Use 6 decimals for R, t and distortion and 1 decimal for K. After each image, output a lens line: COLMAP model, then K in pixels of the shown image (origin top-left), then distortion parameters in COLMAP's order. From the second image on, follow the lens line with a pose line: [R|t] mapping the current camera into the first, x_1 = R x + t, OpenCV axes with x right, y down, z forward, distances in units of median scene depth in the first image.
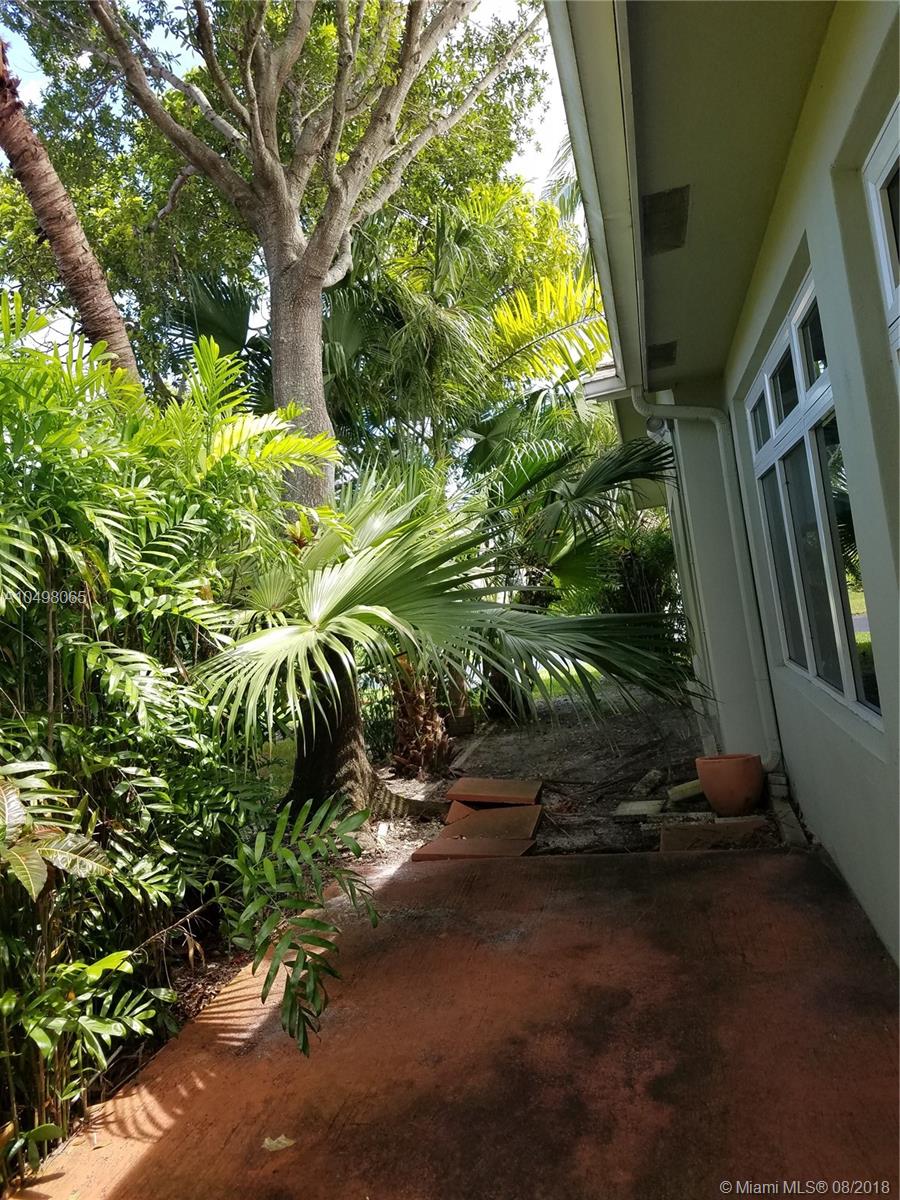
lens RADIAL K [[929.2, 0, 450.0], [0, 929.2, 600.0], [0, 0, 1]] dist [0.106881, 0.000348]
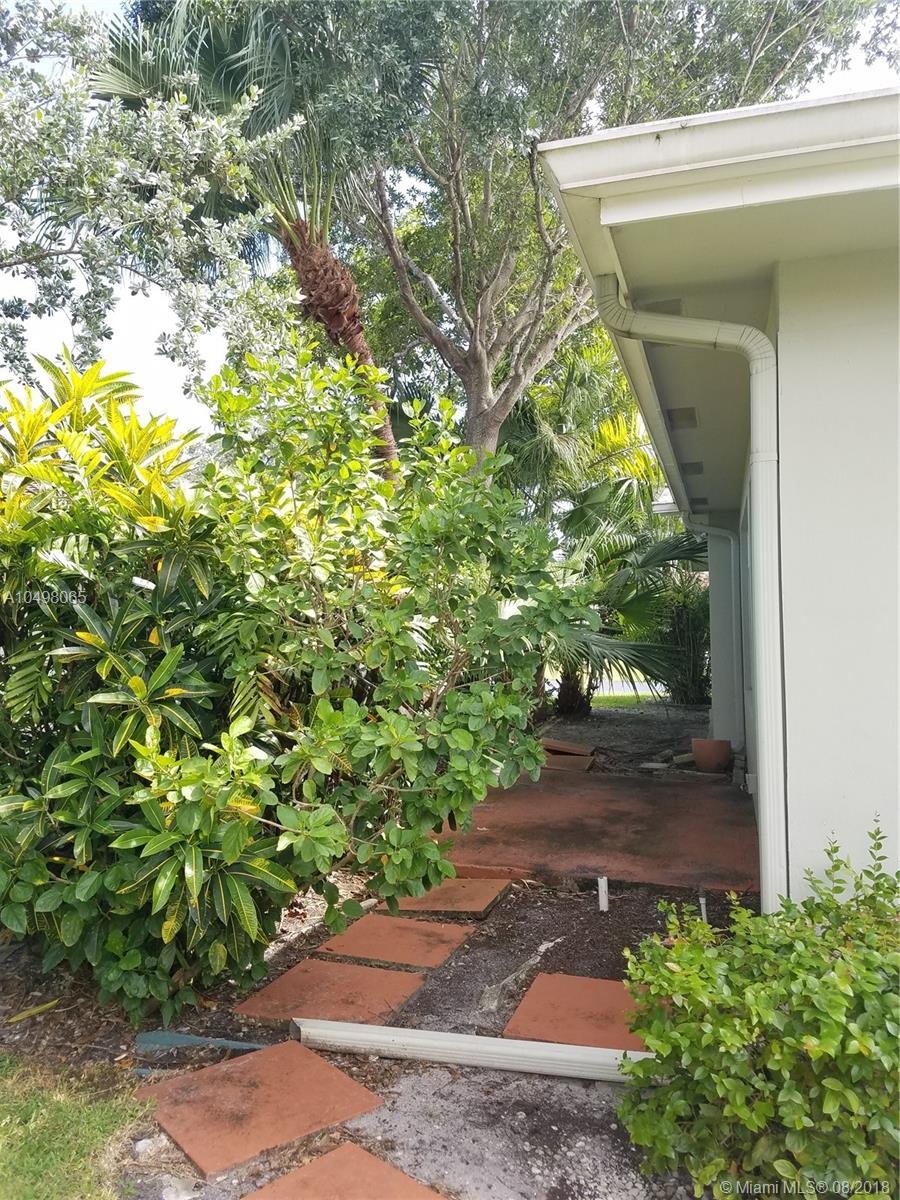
lens RADIAL K [[929.2, 0, 450.0], [0, 929.2, 600.0], [0, 0, 1]] dist [0.106881, 0.000348]
pose [[0.989449, 0.129042, -0.065864, -0.075447], [-0.130364, 0.991335, -0.016159, 0.007884], [0.063208, 0.024575, 0.997698, -0.618798]]
